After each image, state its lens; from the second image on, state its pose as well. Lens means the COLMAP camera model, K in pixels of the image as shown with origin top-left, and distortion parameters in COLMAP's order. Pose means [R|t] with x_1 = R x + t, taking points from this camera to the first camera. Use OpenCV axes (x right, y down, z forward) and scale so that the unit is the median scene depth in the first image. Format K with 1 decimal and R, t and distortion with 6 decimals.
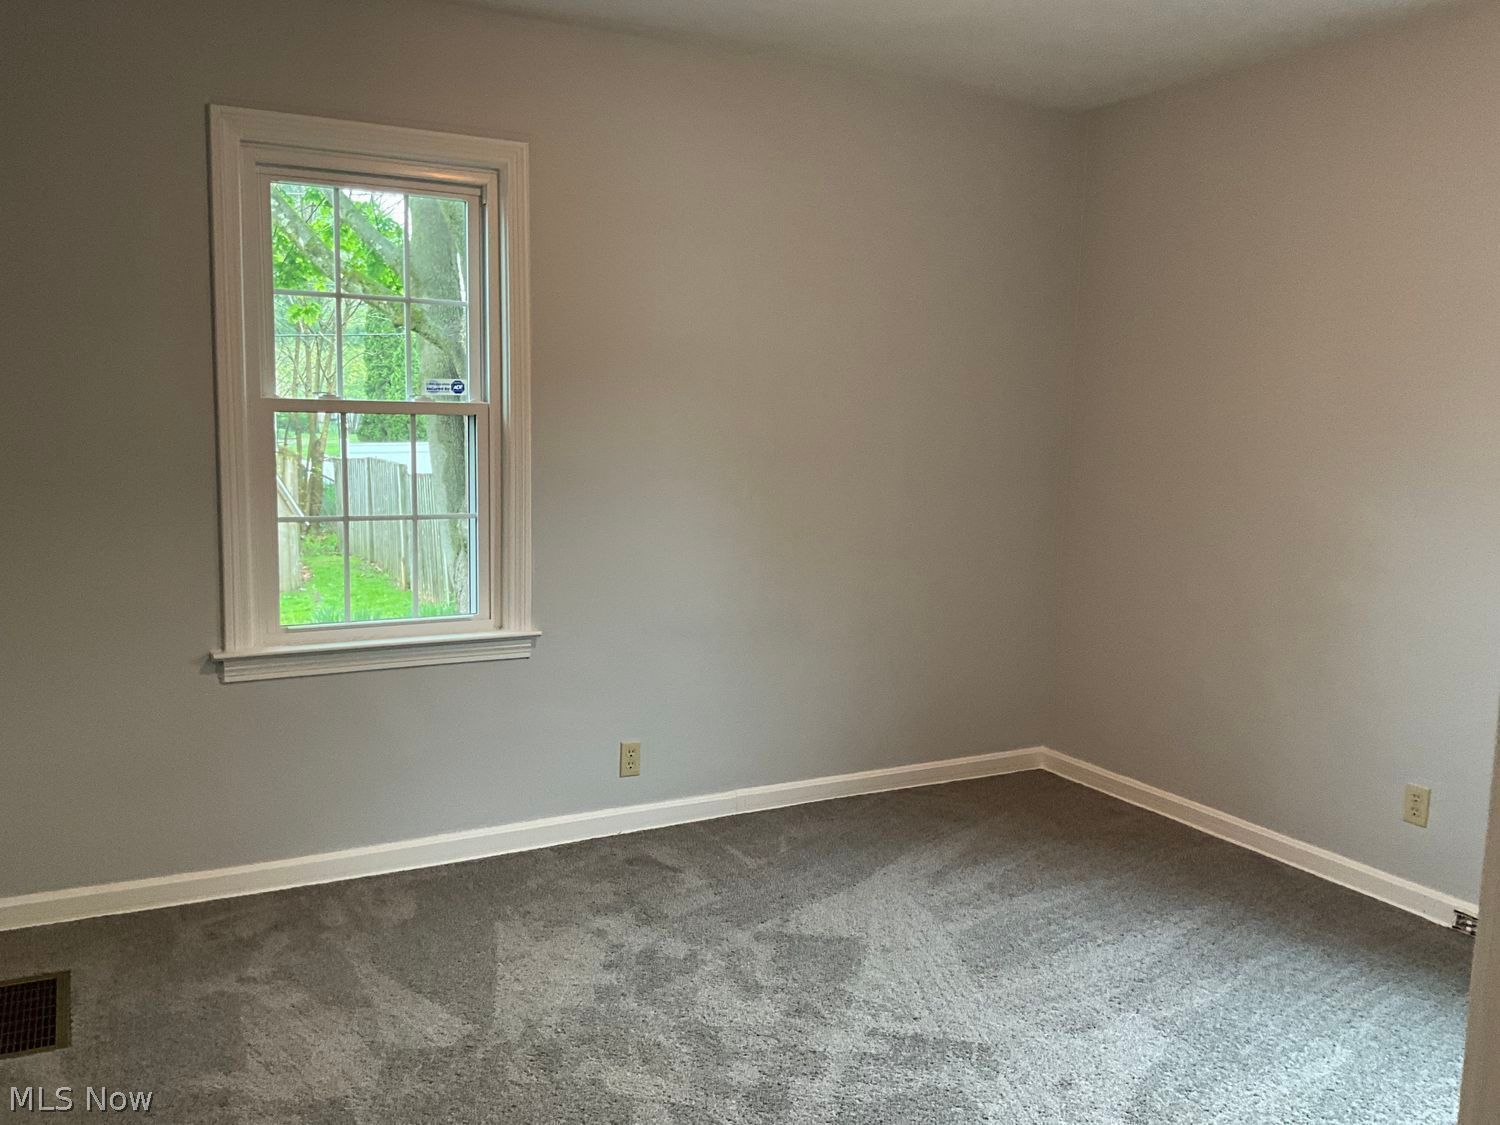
lens RADIAL K [[1225.5, 0, 750.0], [0, 1225.5, 562.5], [0, 0, 1]] dist [0.061134, -0.001554]
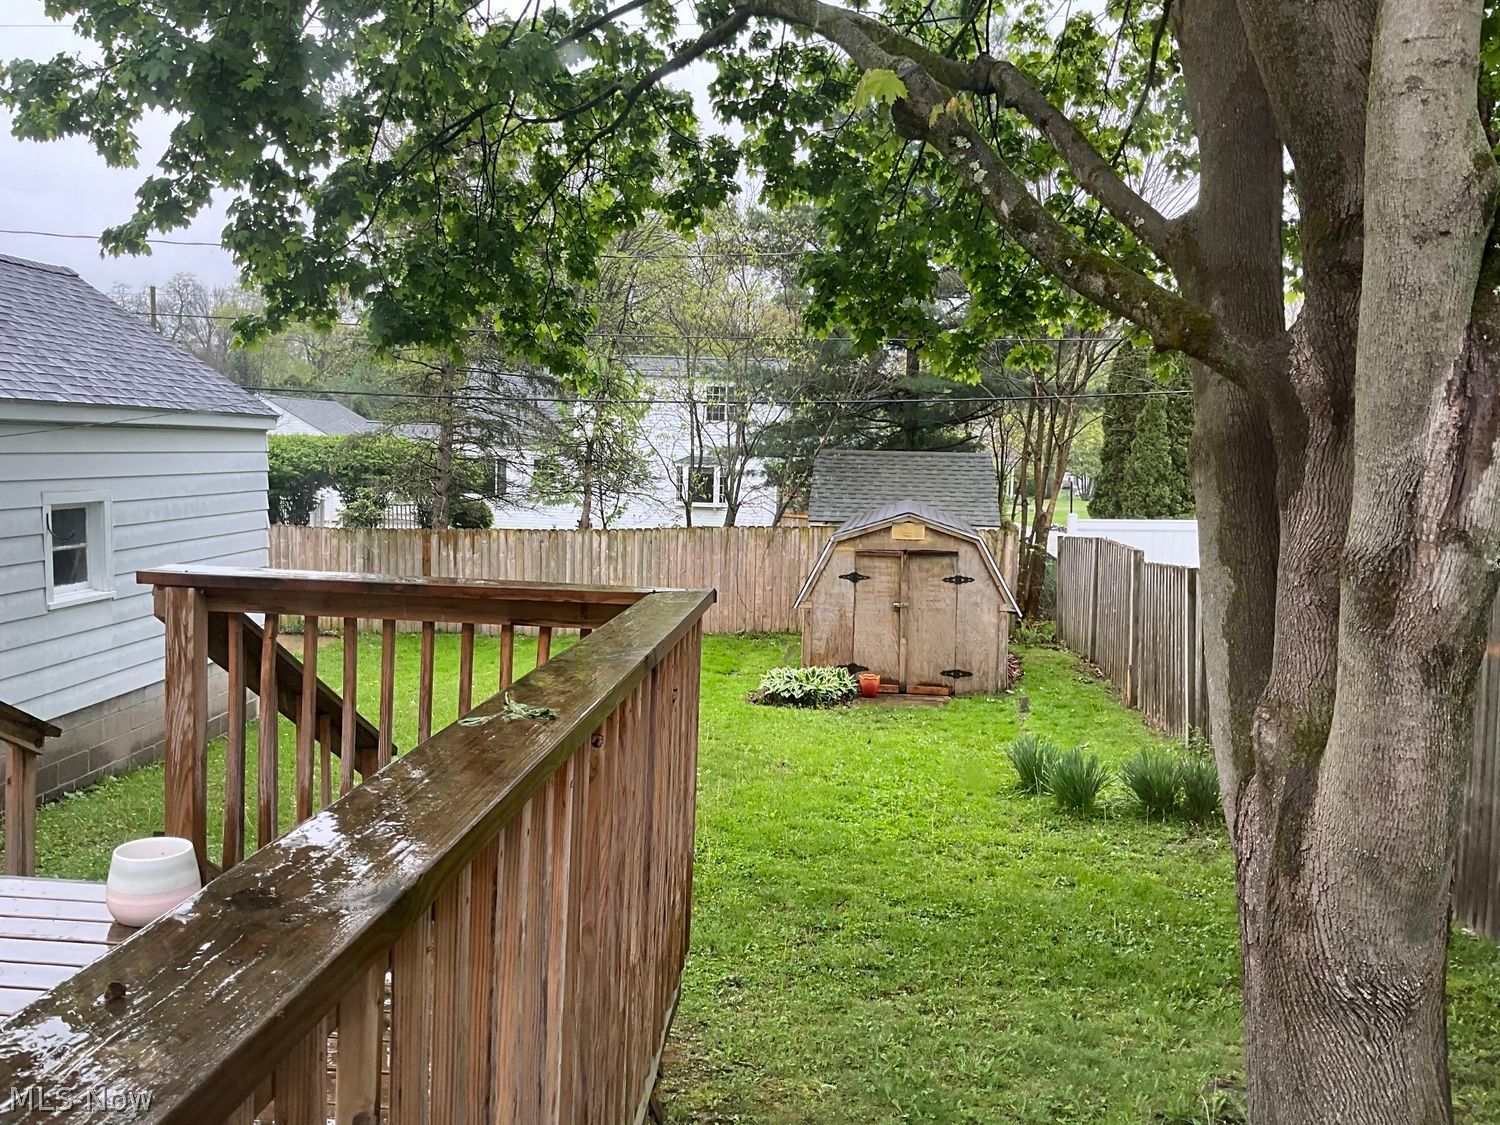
lens RADIAL K [[1225.5, 0, 750.0], [0, 1225.5, 562.5], [0, 0, 1]] dist [0.061134, -0.001554]
pose [[0.837912, 0.054291, -0.543098, -0.049005], [-0.082772, 0.996172, -0.028121, -0.024449], [0.539492, 0.068517, 0.839198, 0.161547]]
